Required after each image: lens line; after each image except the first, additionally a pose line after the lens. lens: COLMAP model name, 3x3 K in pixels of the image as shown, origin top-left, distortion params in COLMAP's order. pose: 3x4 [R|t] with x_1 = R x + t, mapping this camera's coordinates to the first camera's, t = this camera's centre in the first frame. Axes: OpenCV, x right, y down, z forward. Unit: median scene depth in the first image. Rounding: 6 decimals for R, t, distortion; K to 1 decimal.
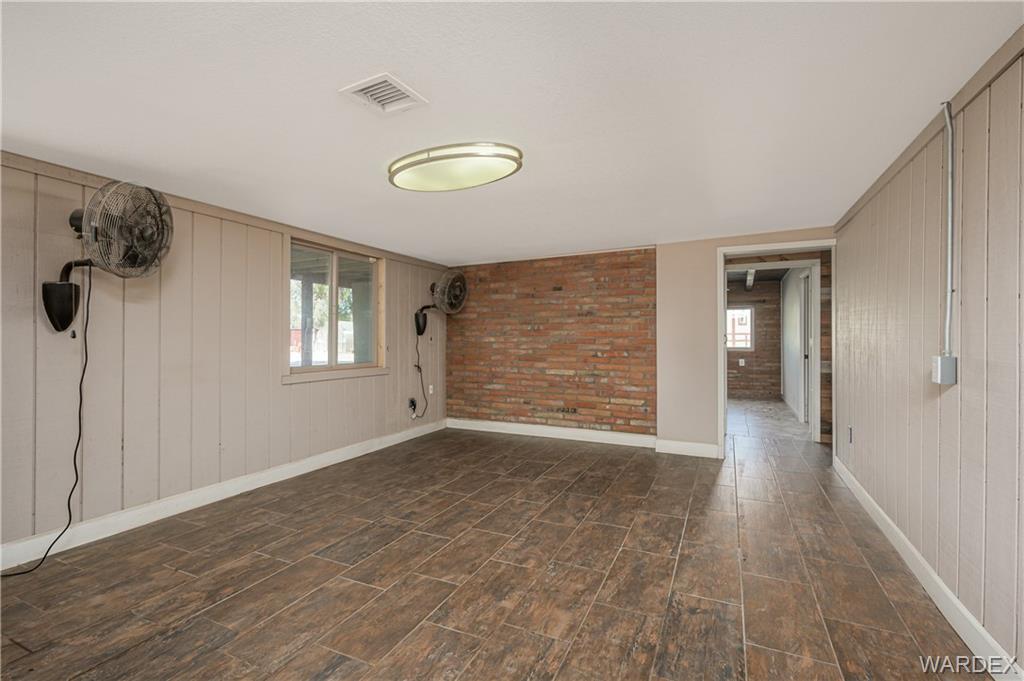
lens RADIAL K [[478.0, 0, 507.9], [0, 478.0, 339.2], [0, 0, 1]] dist [-0.004204, -0.000101]
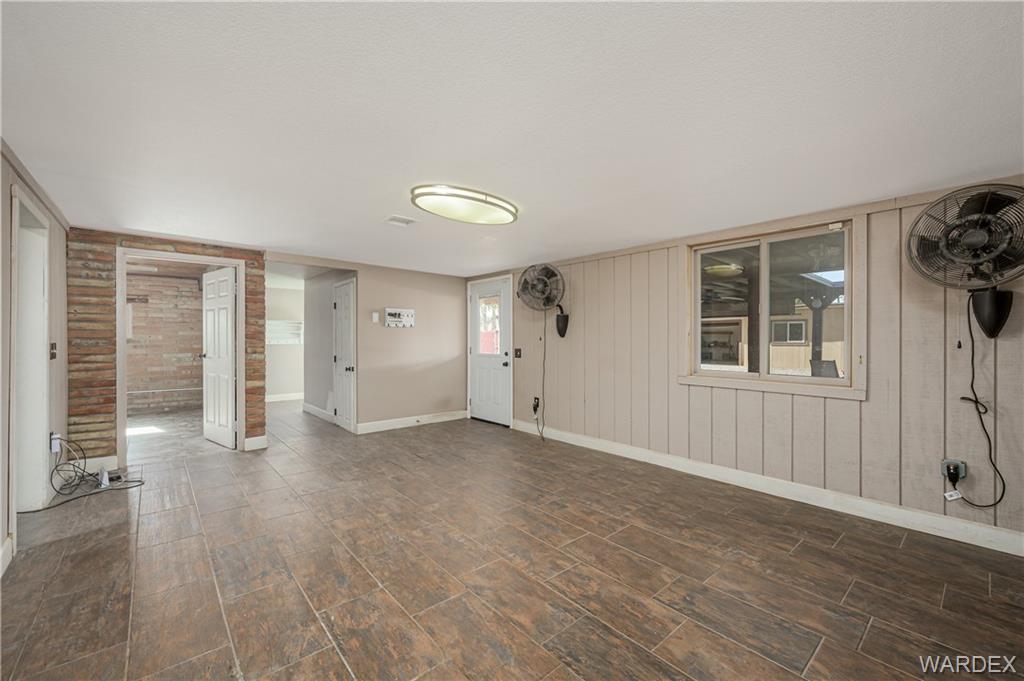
lens RADIAL K [[408.6, 0, 502.8], [0, 408.6, 340.3], [0, 0, 1]] dist [-0.002278, -0.000480]
pose [[-0.421296, -0.000455, -0.906923, 0.663528], [-0.007584, 0.999967, 0.003021, -0.005825], [0.906892, 0.008151, -0.421285, 1.231384]]
